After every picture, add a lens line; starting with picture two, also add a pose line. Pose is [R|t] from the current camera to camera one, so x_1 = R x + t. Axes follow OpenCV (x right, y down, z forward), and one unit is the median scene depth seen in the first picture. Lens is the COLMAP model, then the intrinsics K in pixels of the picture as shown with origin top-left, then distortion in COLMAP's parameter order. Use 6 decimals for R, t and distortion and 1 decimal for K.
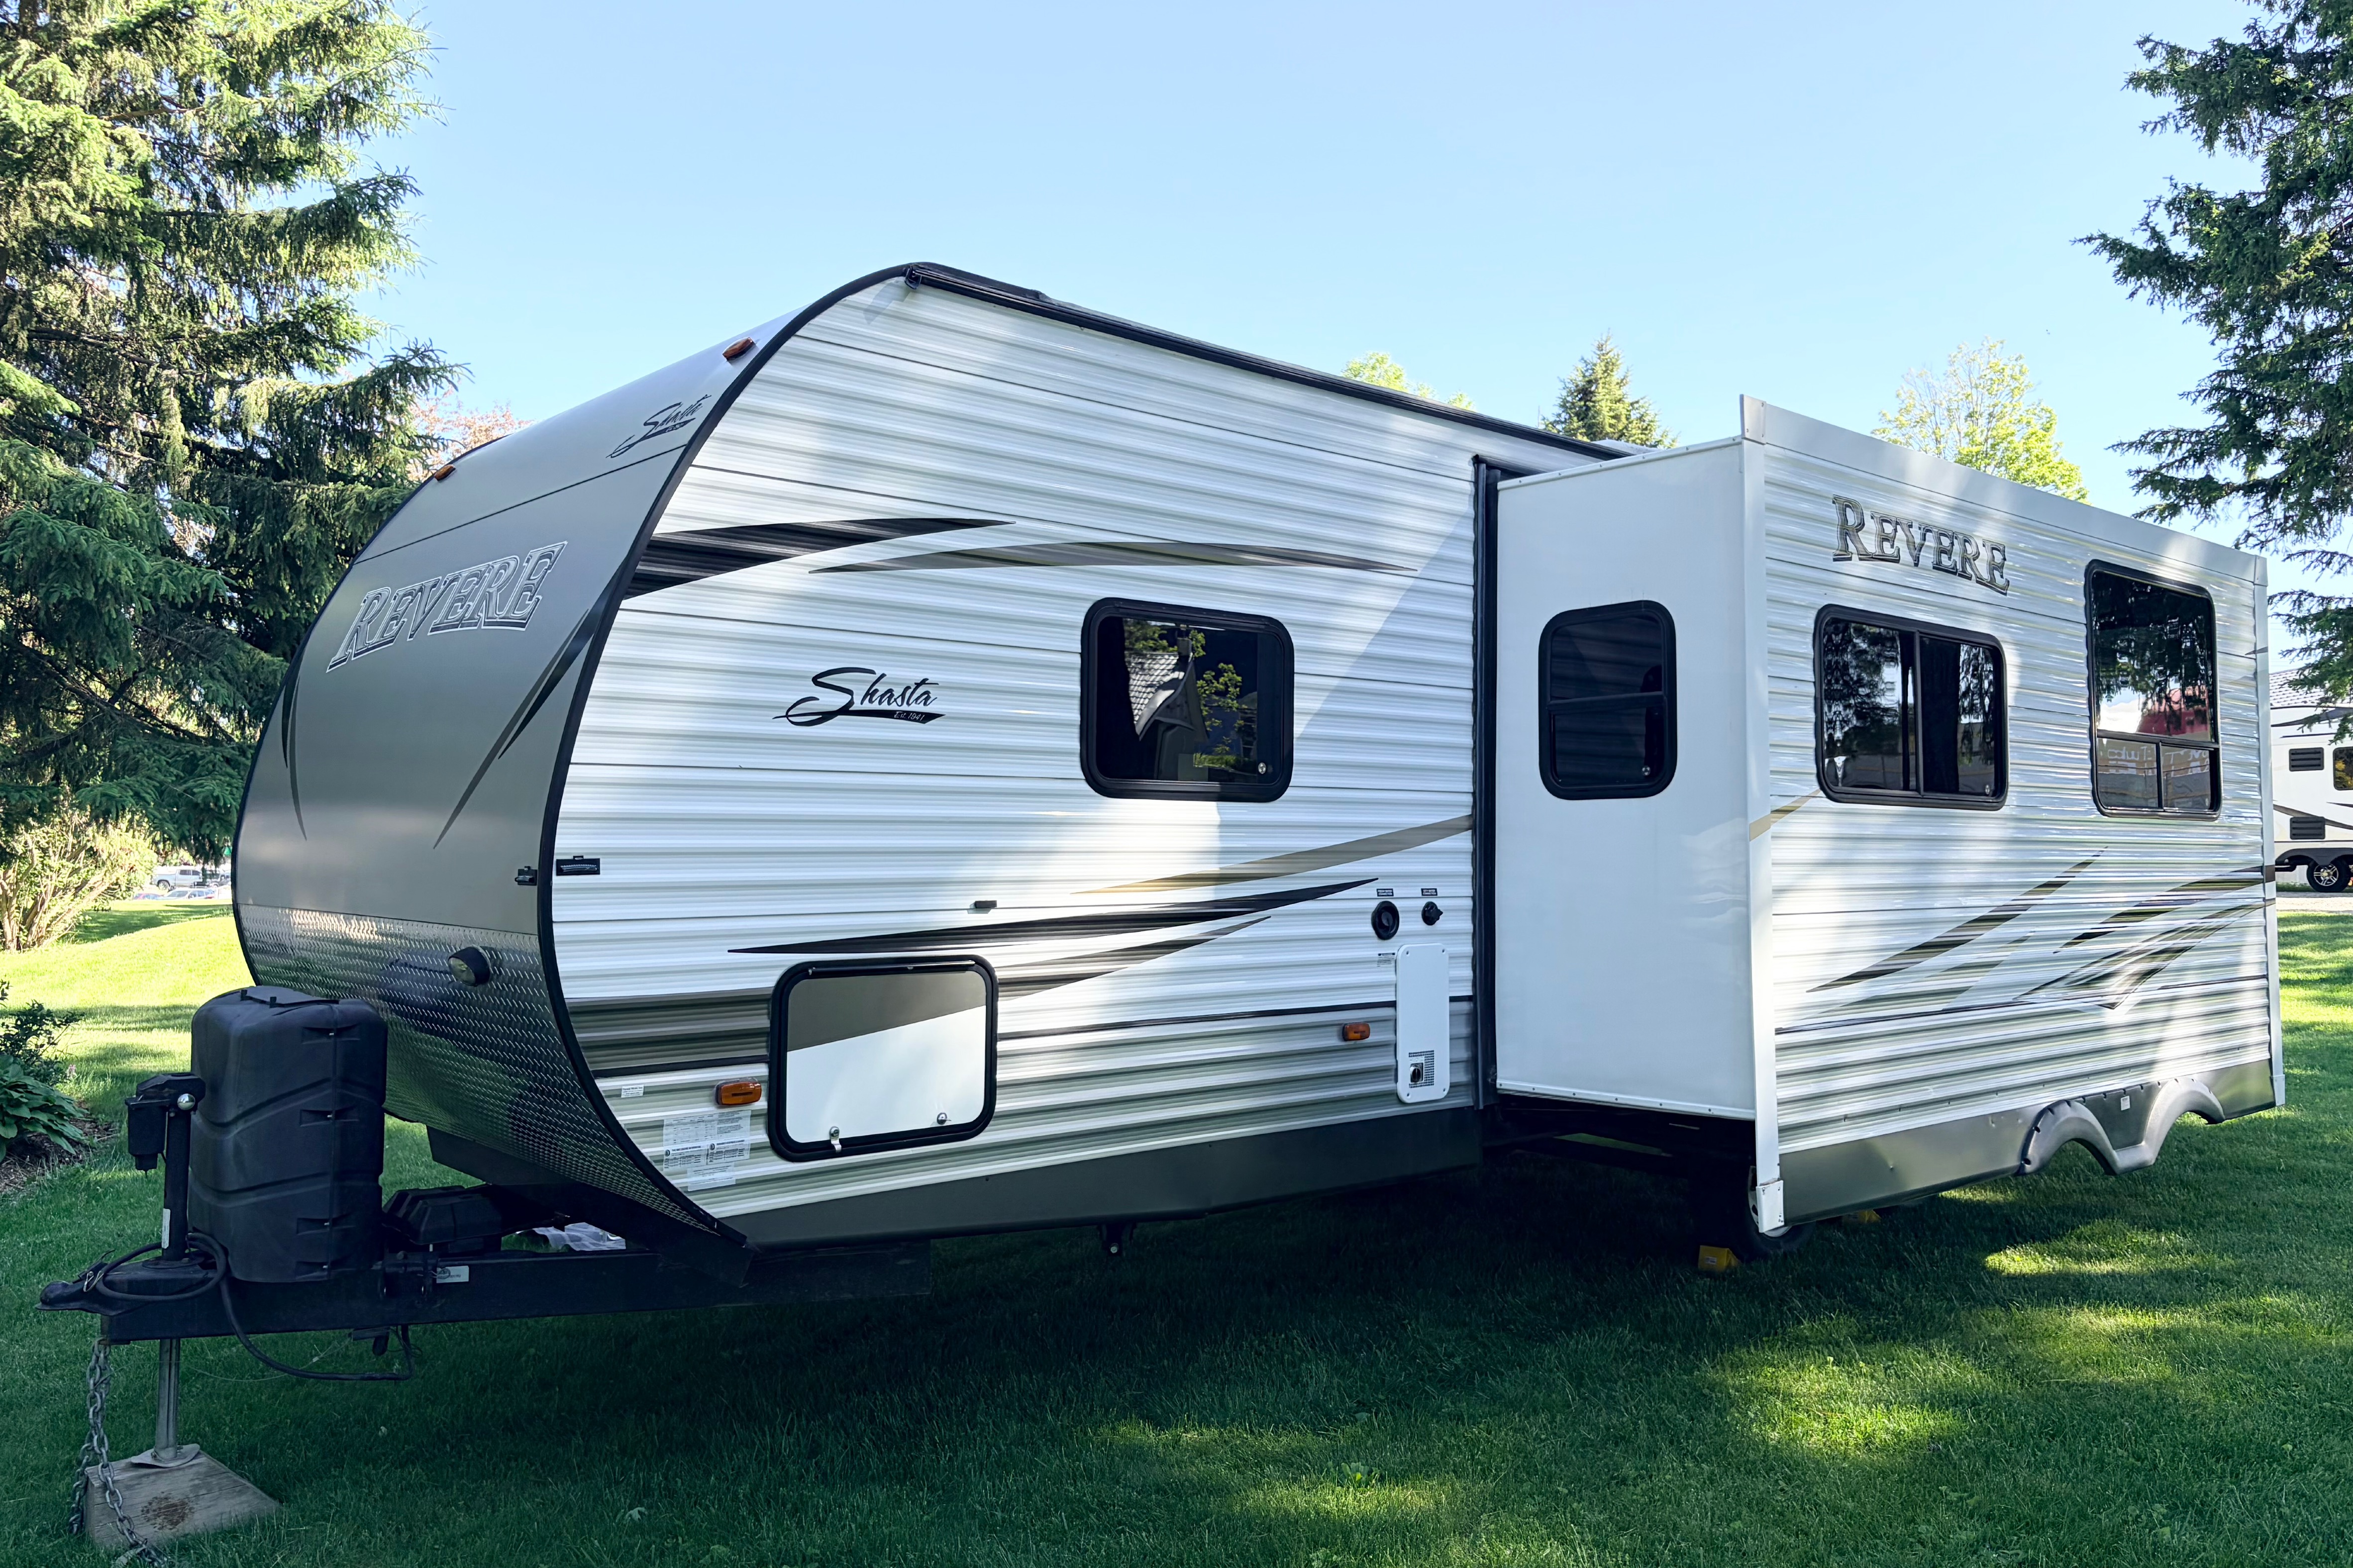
lens RADIAL K [[1767.9, 0, 1176.5], [0, 1767.9, 784.0], [0, 0, 1]] dist [0.073869, -0.099284]
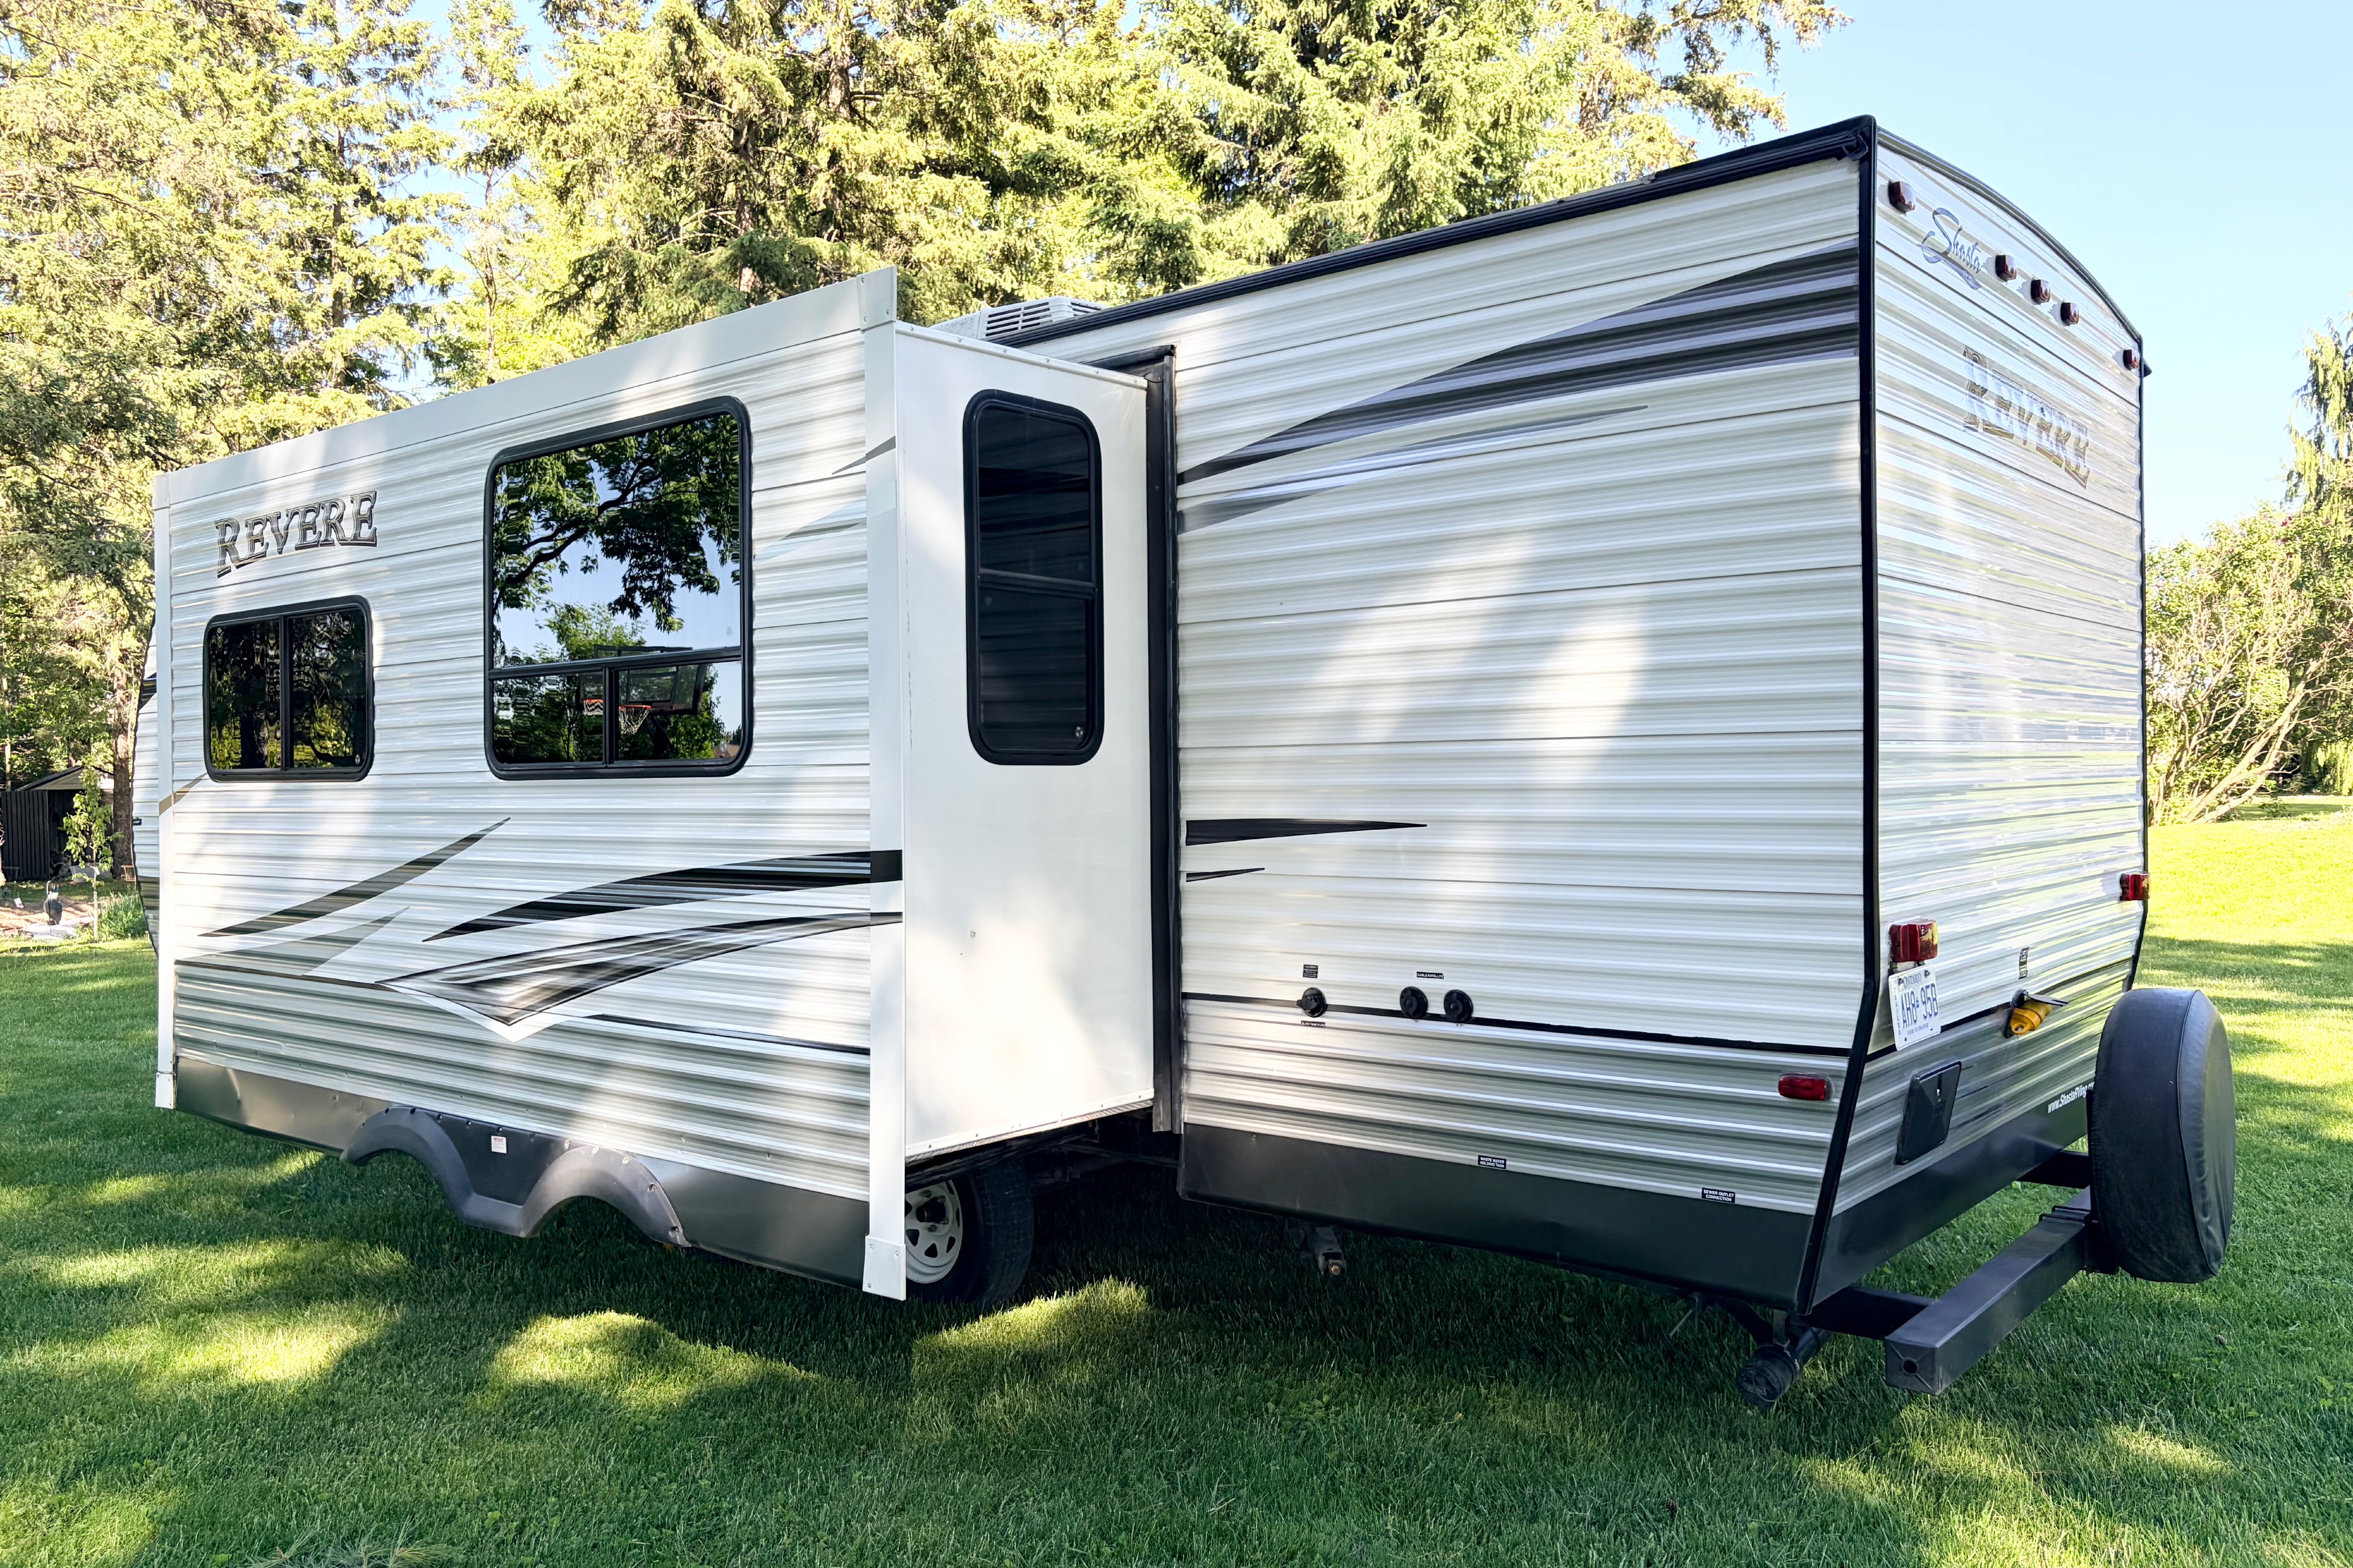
lens RADIAL K [[1767.9, 0, 1176.5], [0, 1767.9, 784.0], [0, 0, 1]] dist [0.073869, -0.099284]
pose [[0.156916, -0.005655, -0.987596, 1.507063], [0.052050, 0.998641, 0.002552, 0.038081], [0.986239, -0.051805, 0.156997, 1.317479]]
